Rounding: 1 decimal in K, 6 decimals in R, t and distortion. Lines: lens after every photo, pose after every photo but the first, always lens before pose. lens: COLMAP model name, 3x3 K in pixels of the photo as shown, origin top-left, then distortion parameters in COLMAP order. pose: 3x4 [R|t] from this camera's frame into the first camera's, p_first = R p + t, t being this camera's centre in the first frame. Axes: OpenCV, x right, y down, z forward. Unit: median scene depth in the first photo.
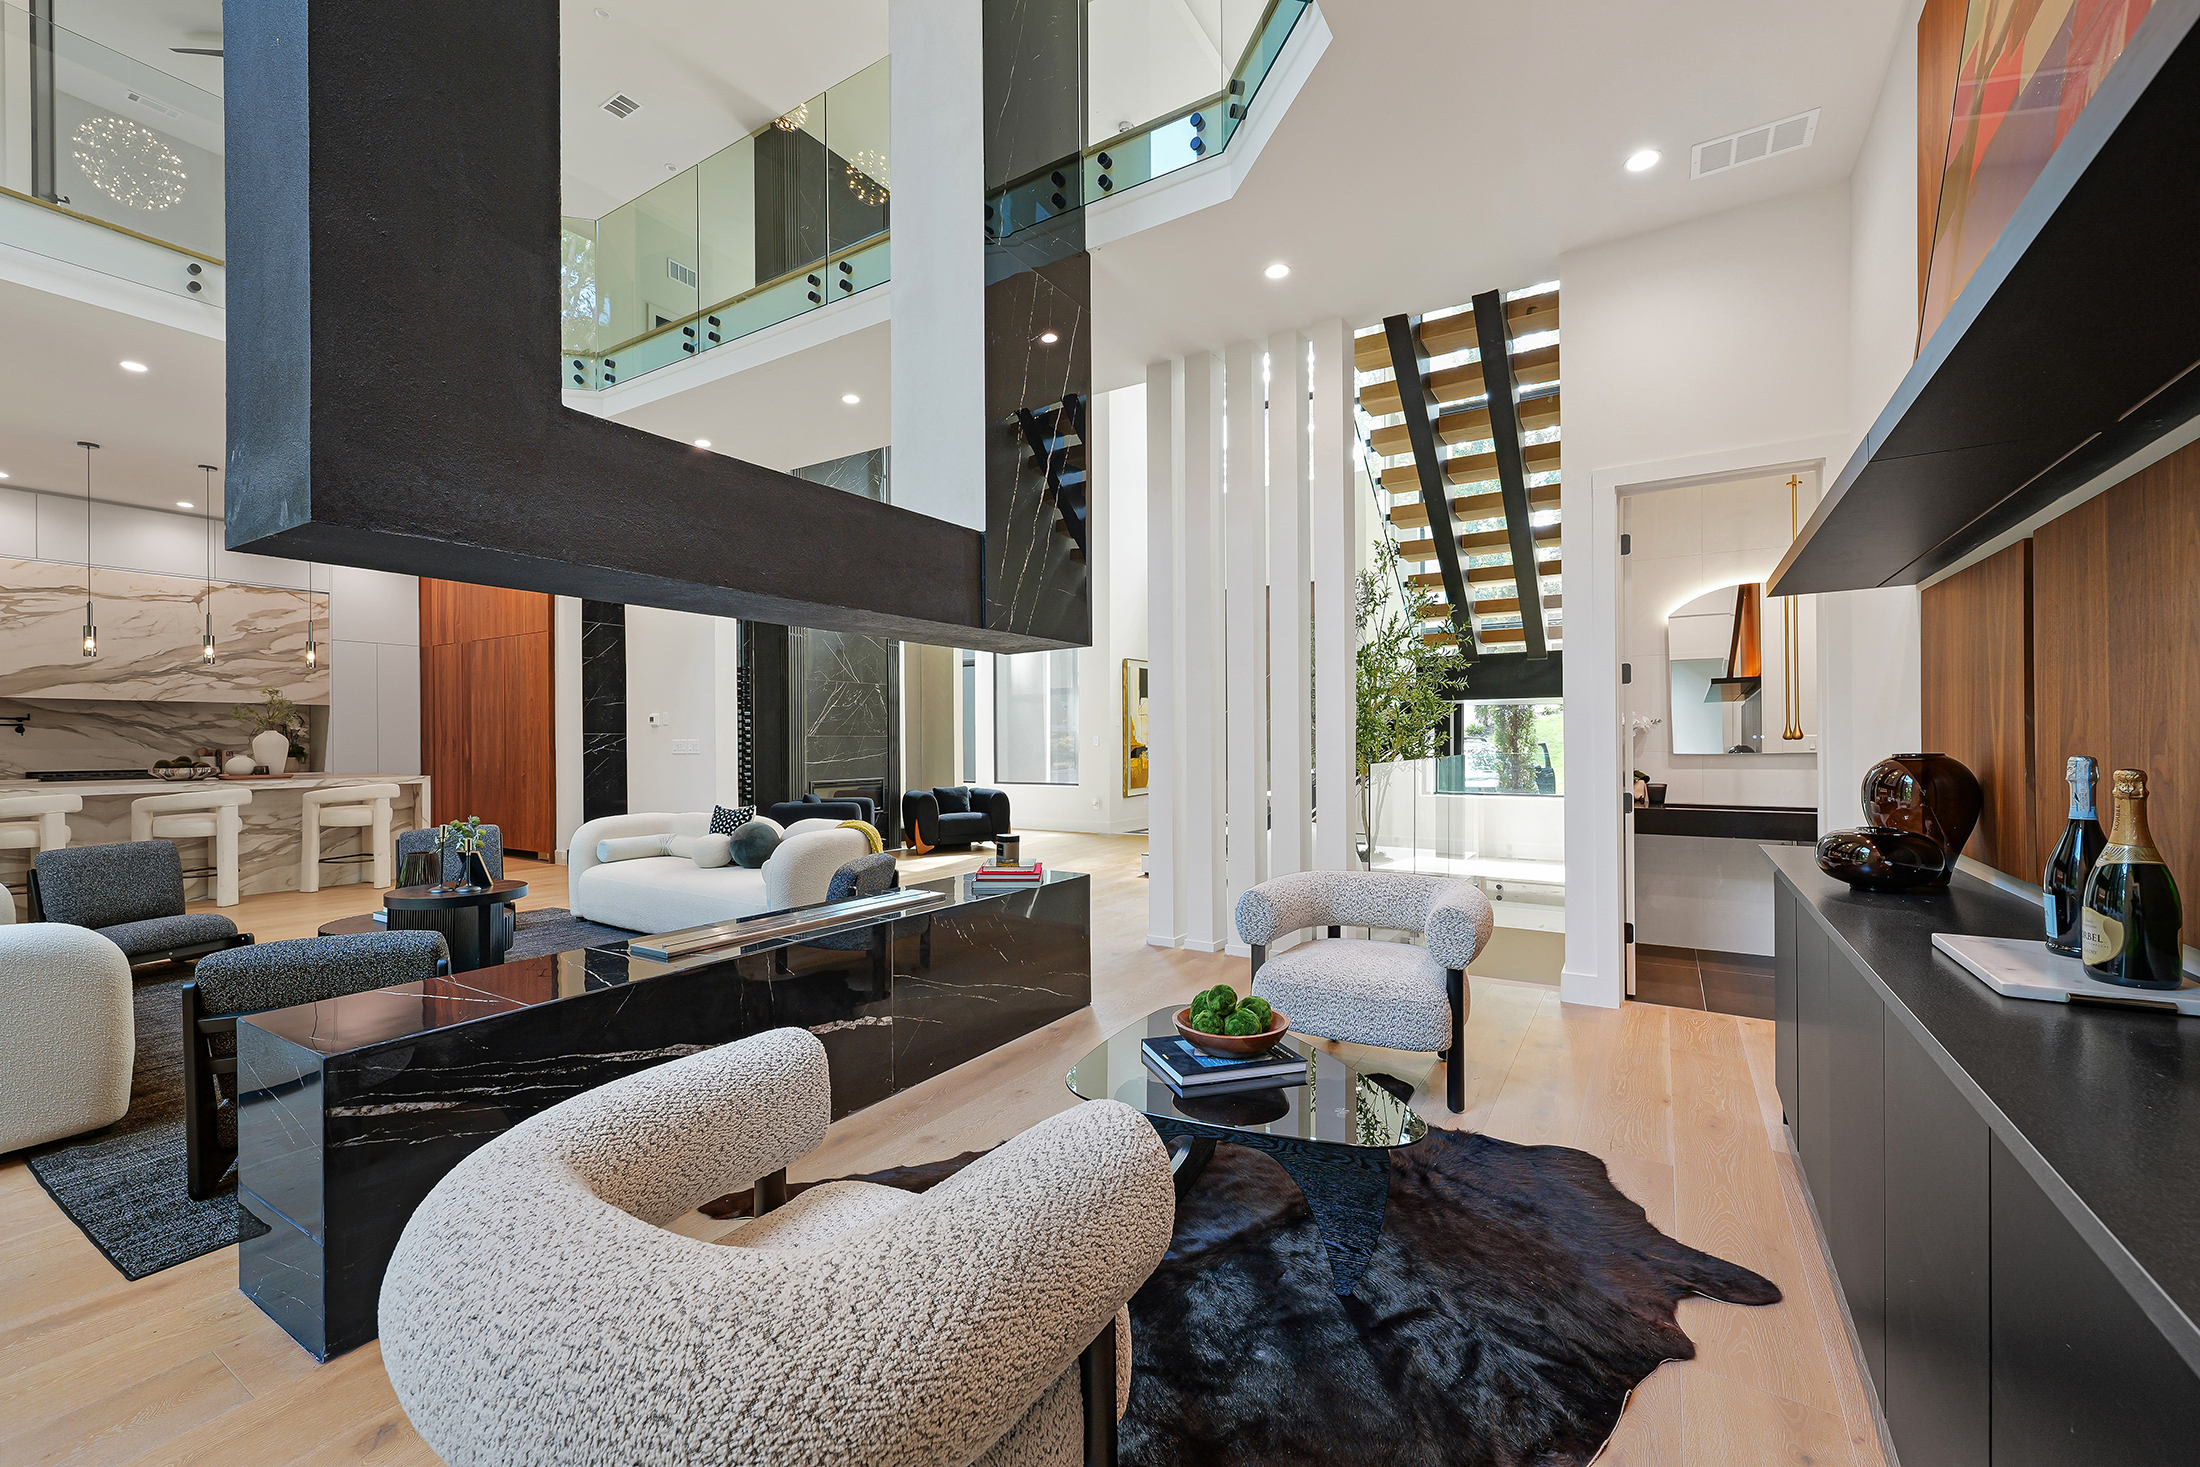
lens RADIAL K [[898.3, 0, 1089.2], [0, 898.3, 747.5], [0, 0, 1]] dist [-0.000329, 0.000452]
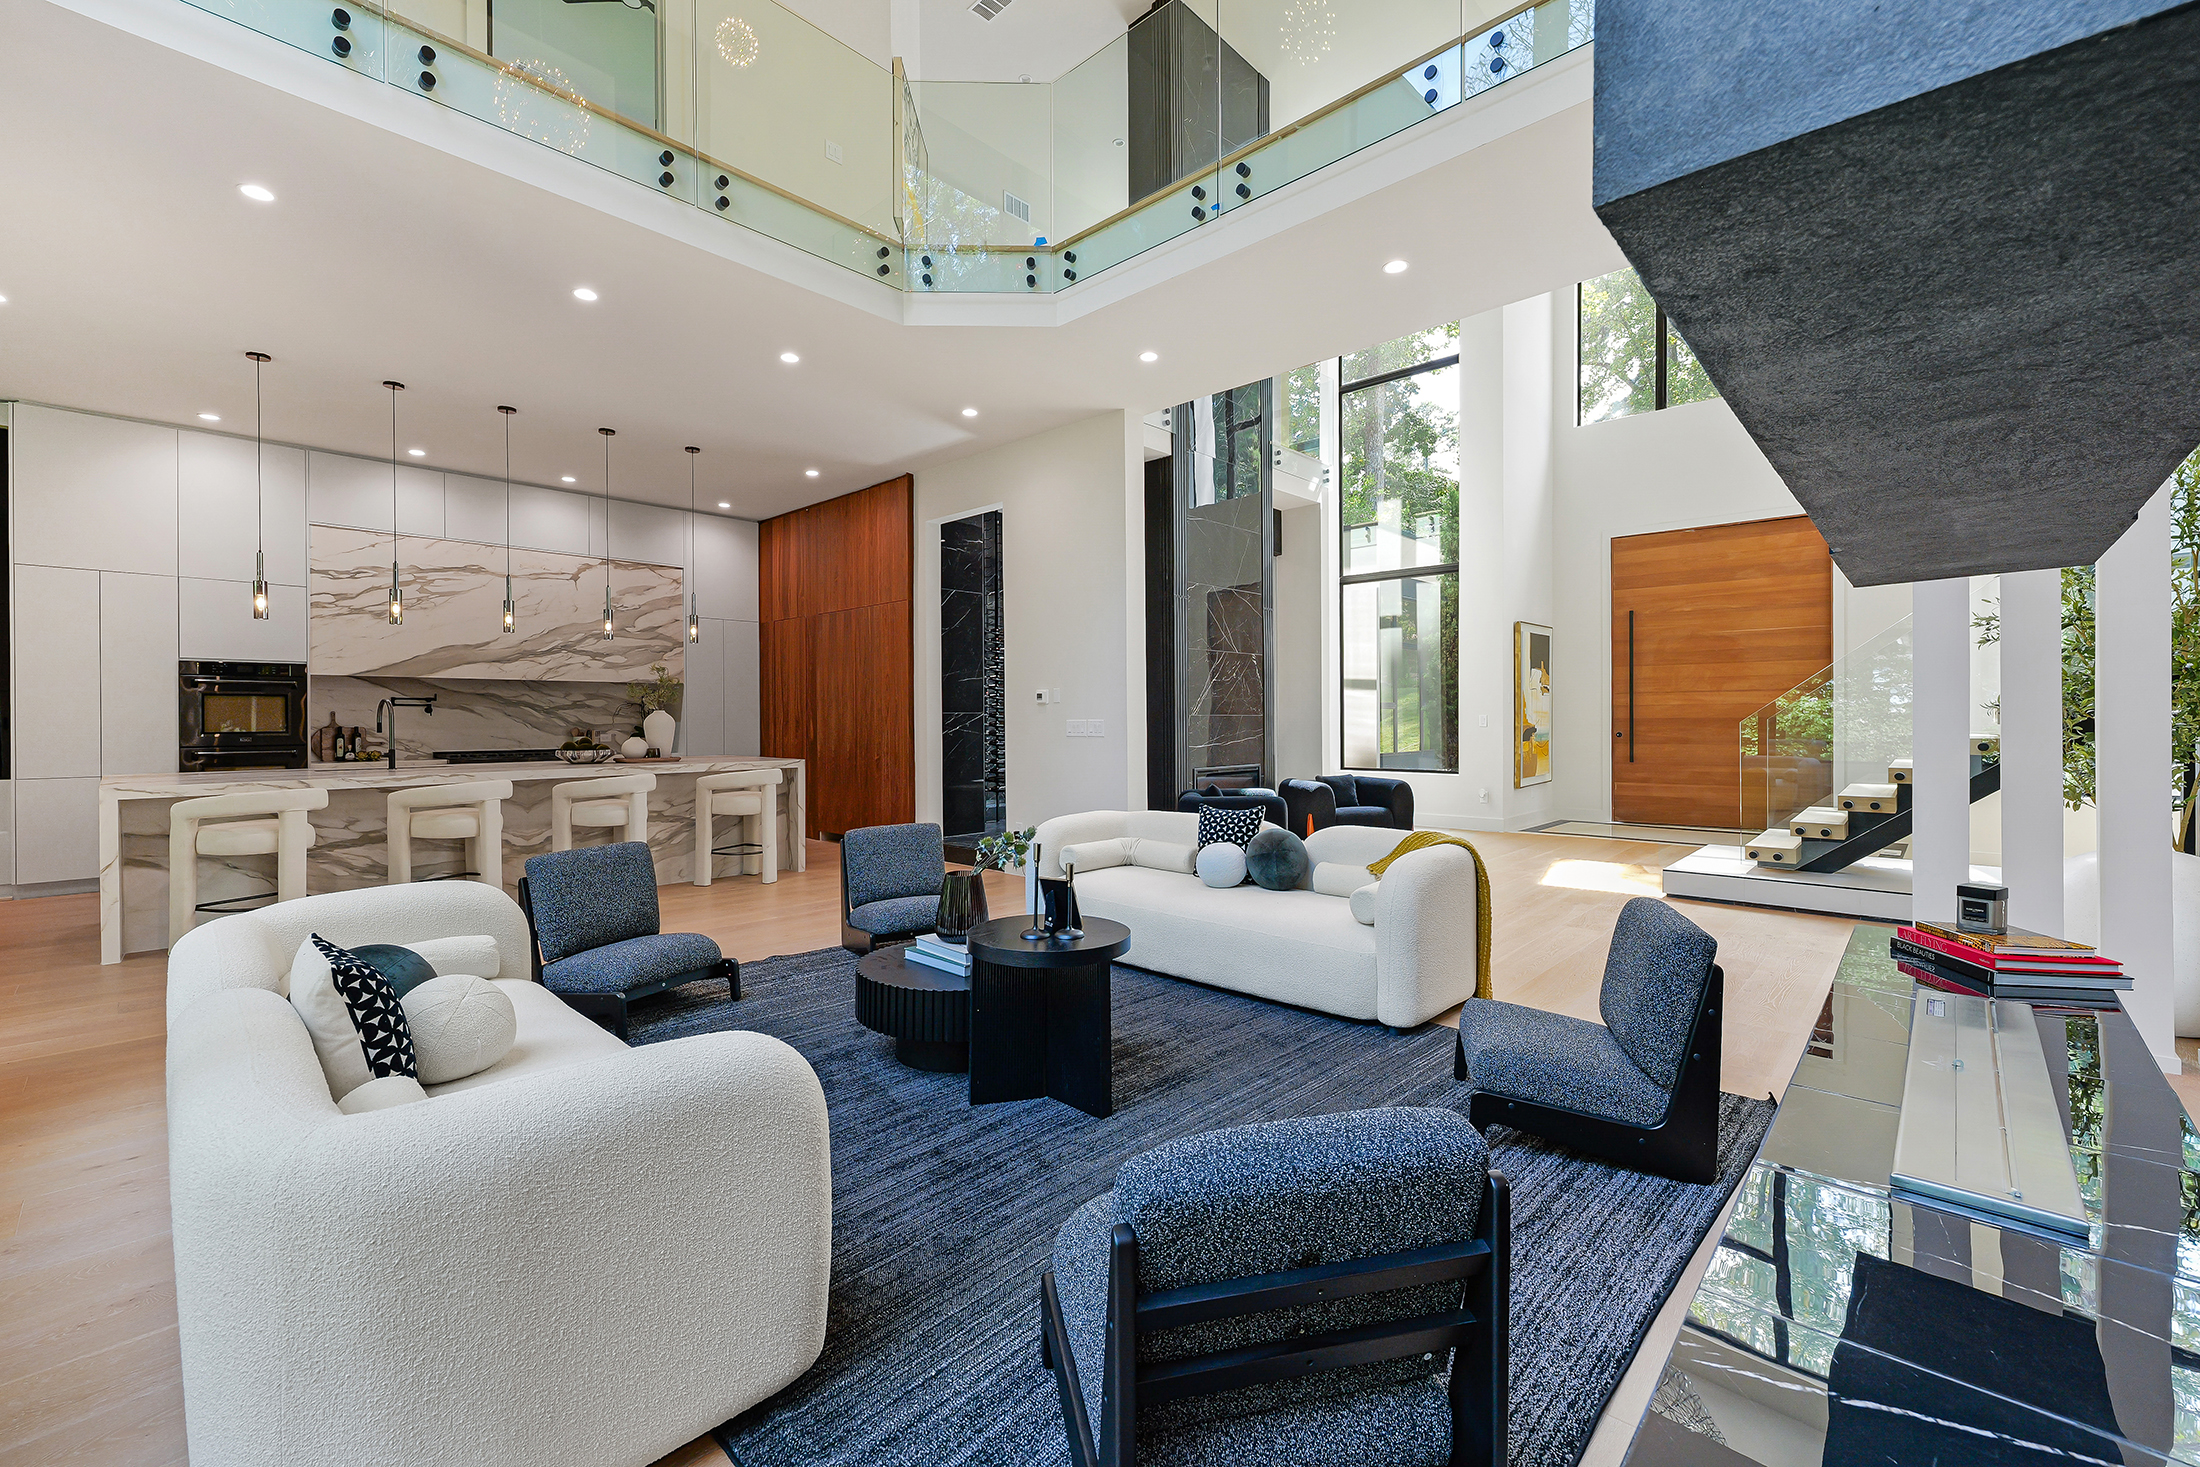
lens RADIAL K [[898.3, 0, 1108.5], [0, 898.3, 720.2], [0, 0, 1]] dist [-0.000329, 0.000452]
pose [[0.984265, 0.001094, -0.176695, -0.243240], [-0.001913, 0.999988, -0.004465, -0.004731], [0.176688, 0.004733, 0.984256, 0.134474]]
